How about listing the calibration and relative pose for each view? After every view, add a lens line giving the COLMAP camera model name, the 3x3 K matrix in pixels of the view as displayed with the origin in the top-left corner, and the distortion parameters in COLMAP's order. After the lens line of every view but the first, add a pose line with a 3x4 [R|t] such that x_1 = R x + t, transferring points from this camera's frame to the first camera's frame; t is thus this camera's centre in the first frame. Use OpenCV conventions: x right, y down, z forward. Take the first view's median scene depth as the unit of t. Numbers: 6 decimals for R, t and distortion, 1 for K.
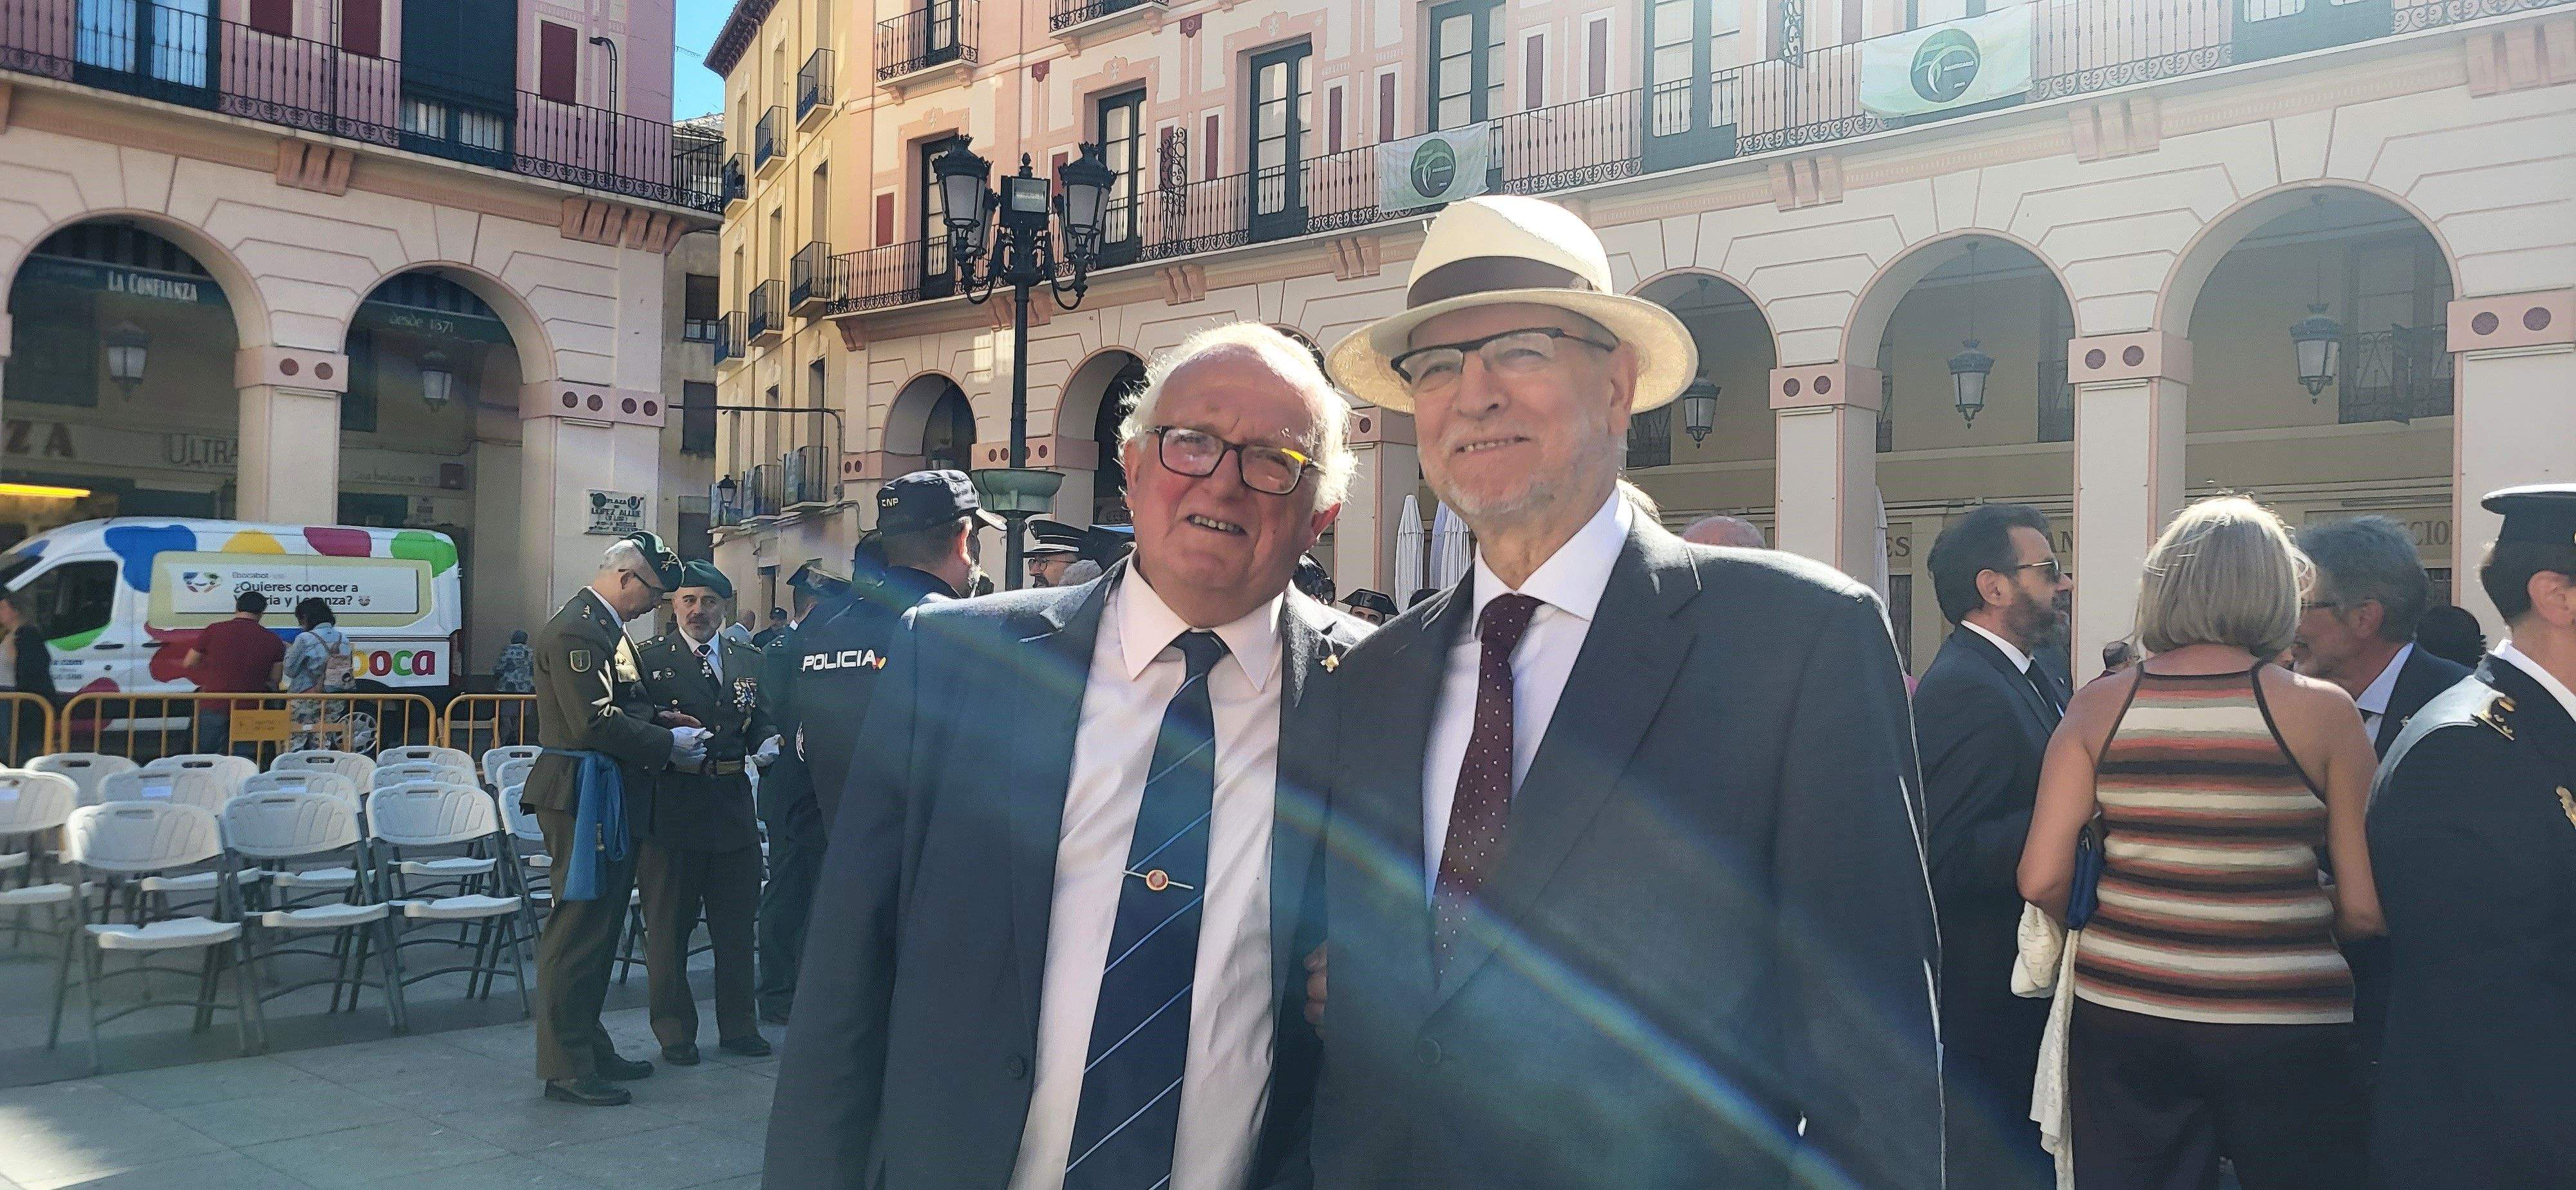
lens RADIAL K [[1971.9, 0, 1321.0], [0, 1971.9, 603.2], [0, 0, 1]] dist [0.065685, -0.025696]
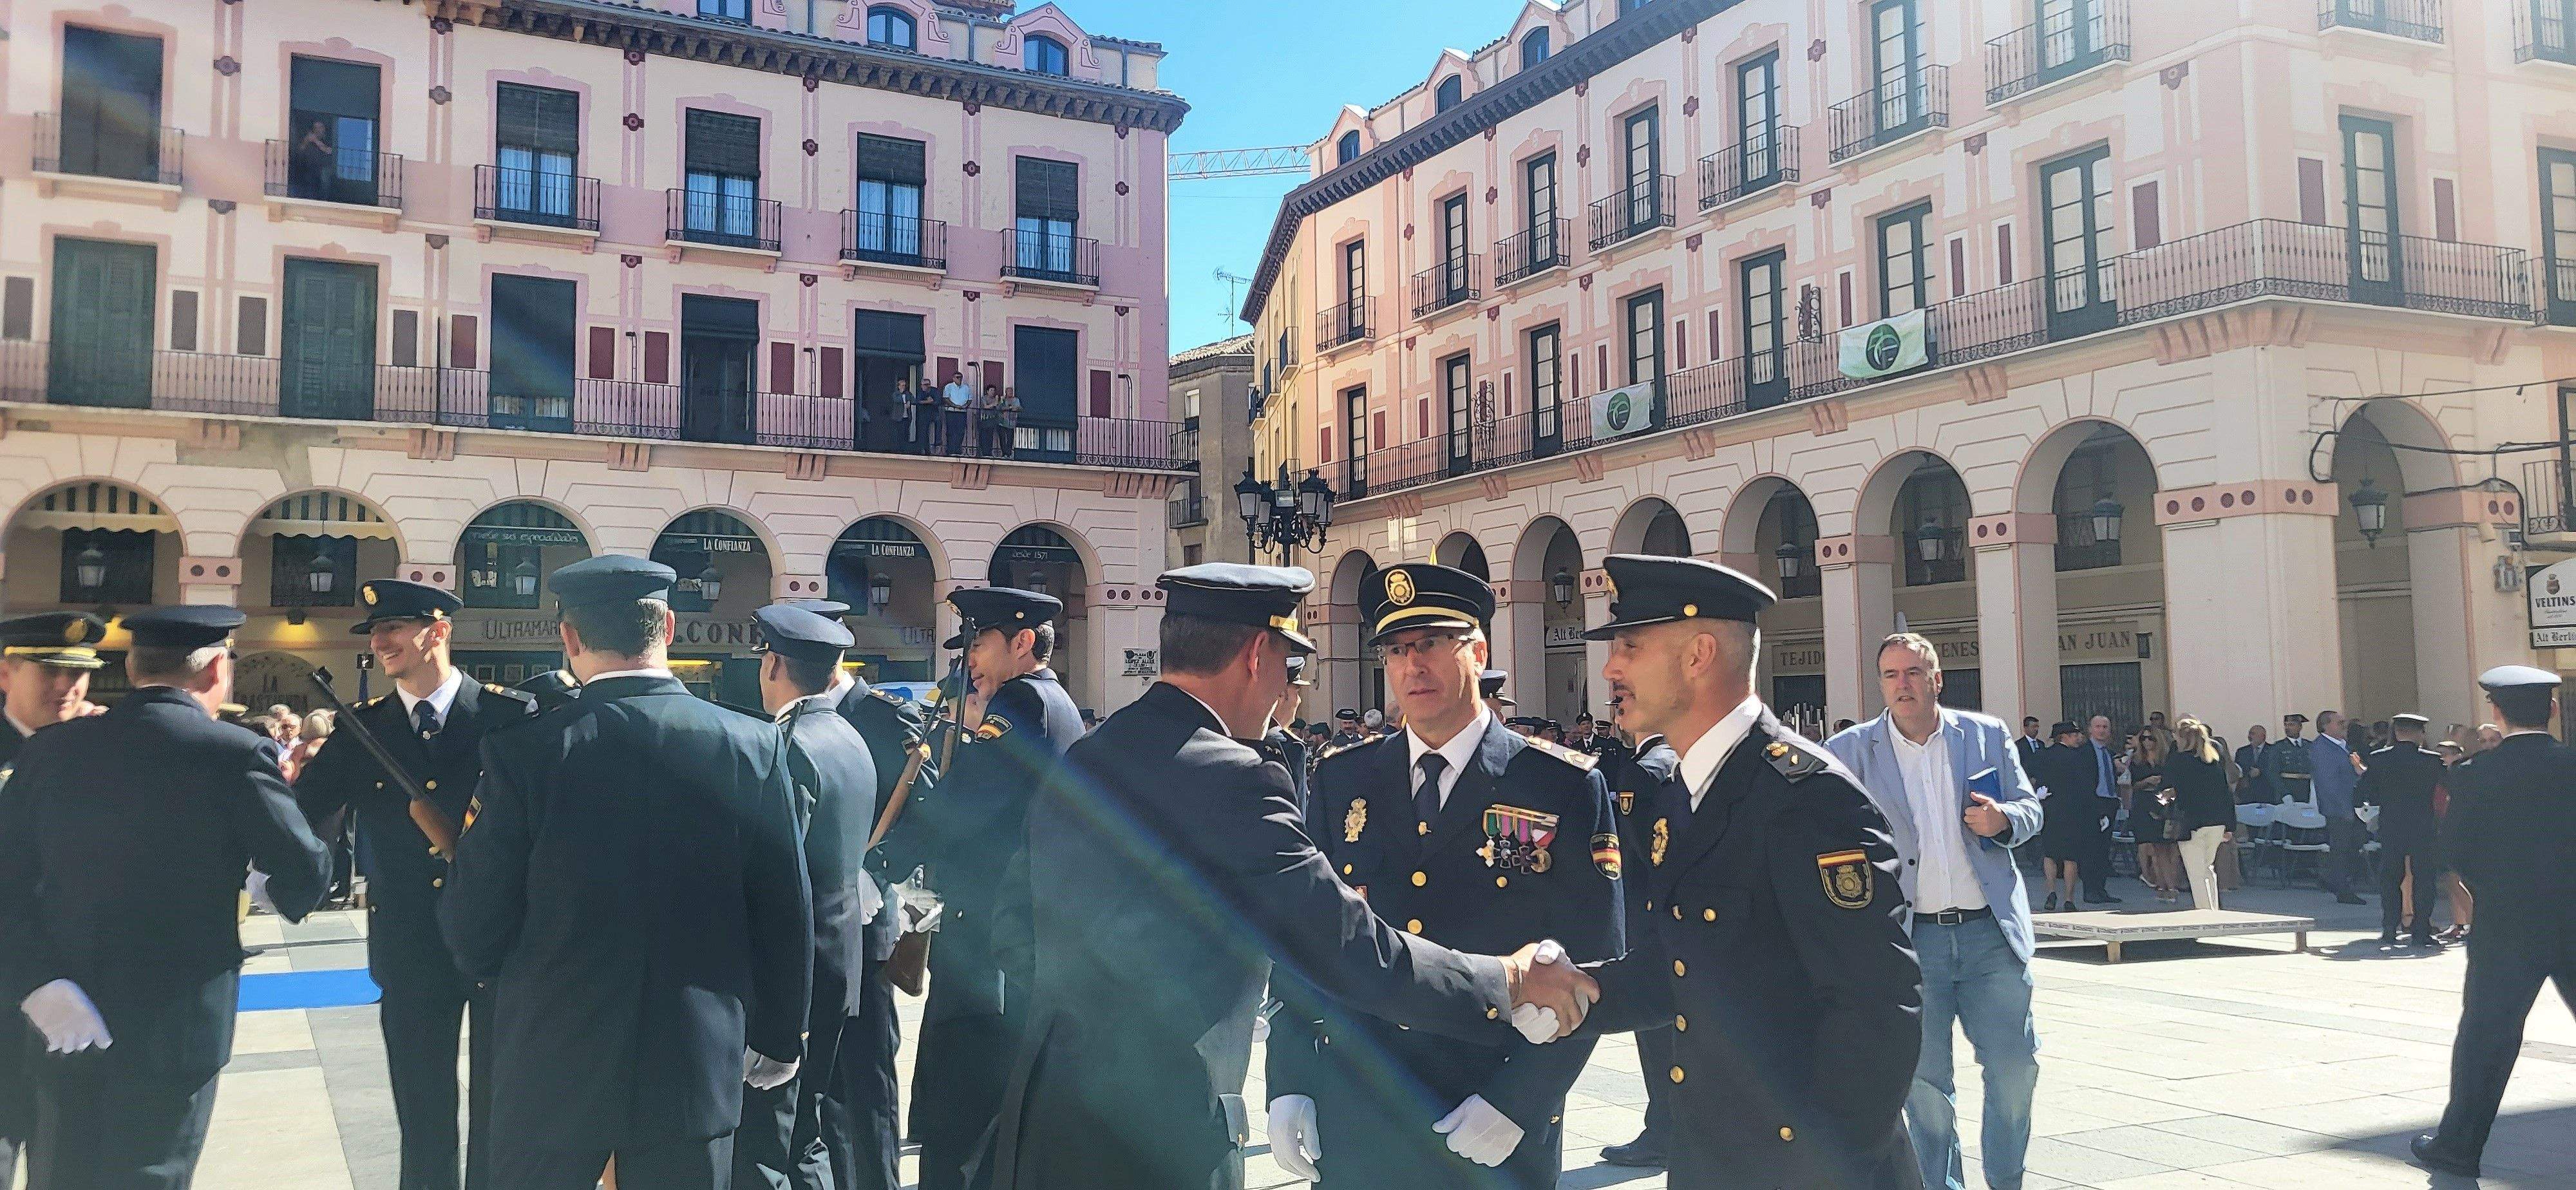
lens RADIAL K [[1971.9, 0, 1282.9], [0, 1971.9, 531.3], [0, 0, 1]] dist [0.065685, -0.025696]
pose [[0.939366, -0.064506, -0.336796, 0.307272], [0.037776, 0.995636, -0.085331, -0.009190], [0.340830, 0.067434, 0.937703, -0.482776]]
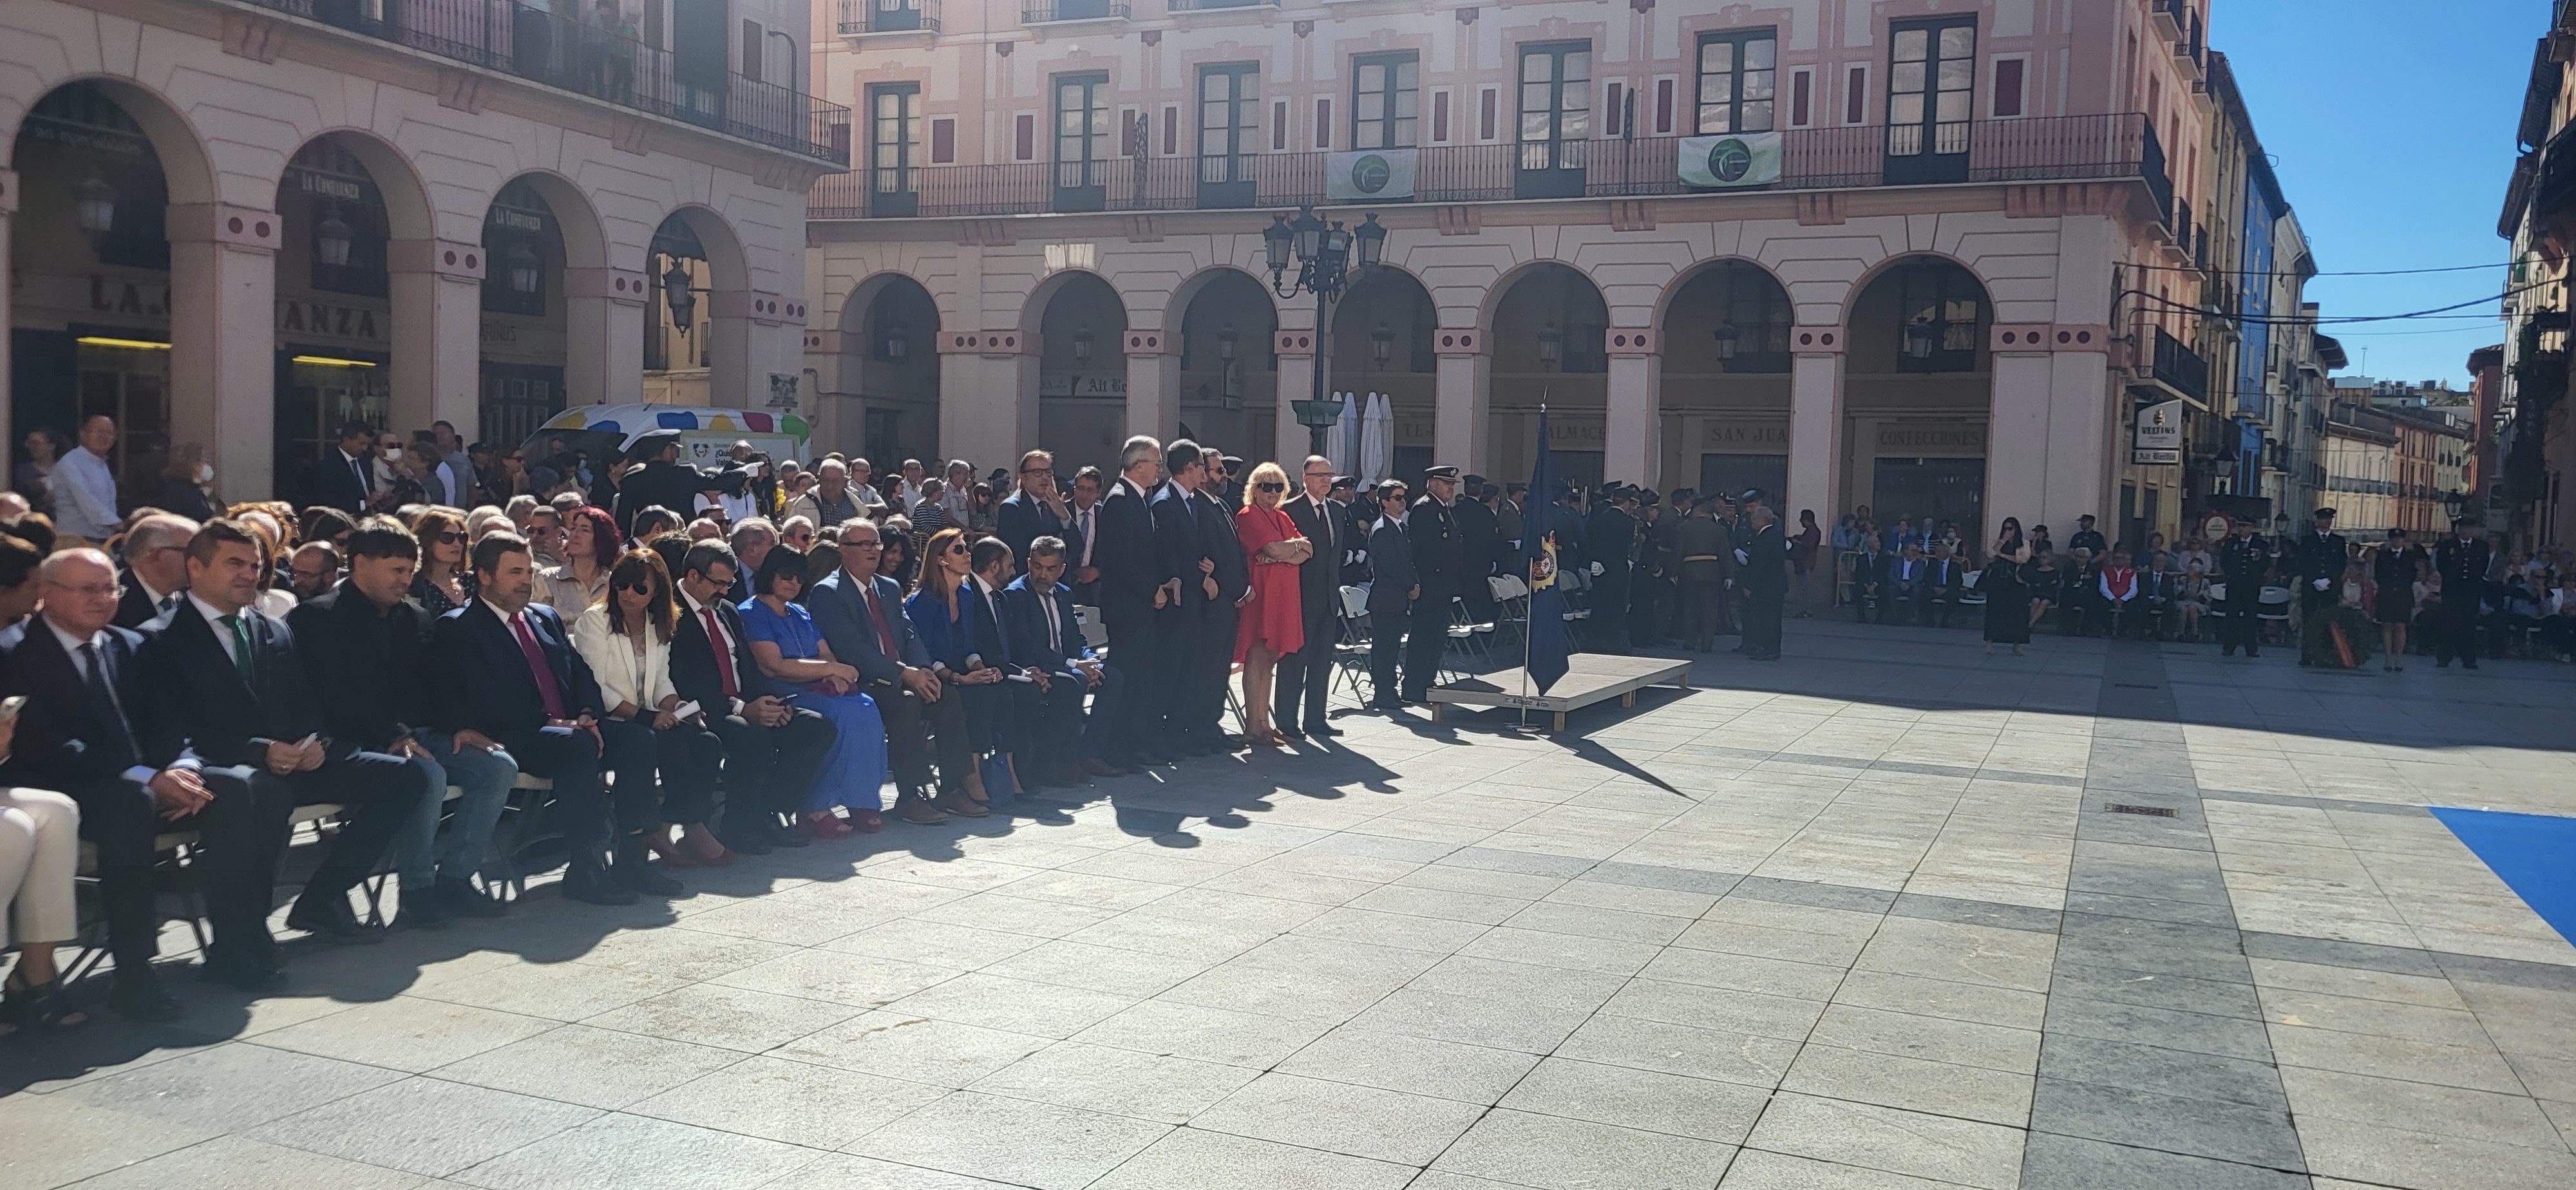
lens RADIAL K [[1971.9, 0, 1311.9], [0, 1971.9, 585.6], [0, 0, 1]] dist [0.065685, -0.025696]
pose [[0.943400, -0.007002, 0.331584, -0.469764], [-0.021134, 0.996476, 0.081170, -0.029516], [-0.330984, -0.083584, 0.939927, -0.404752]]
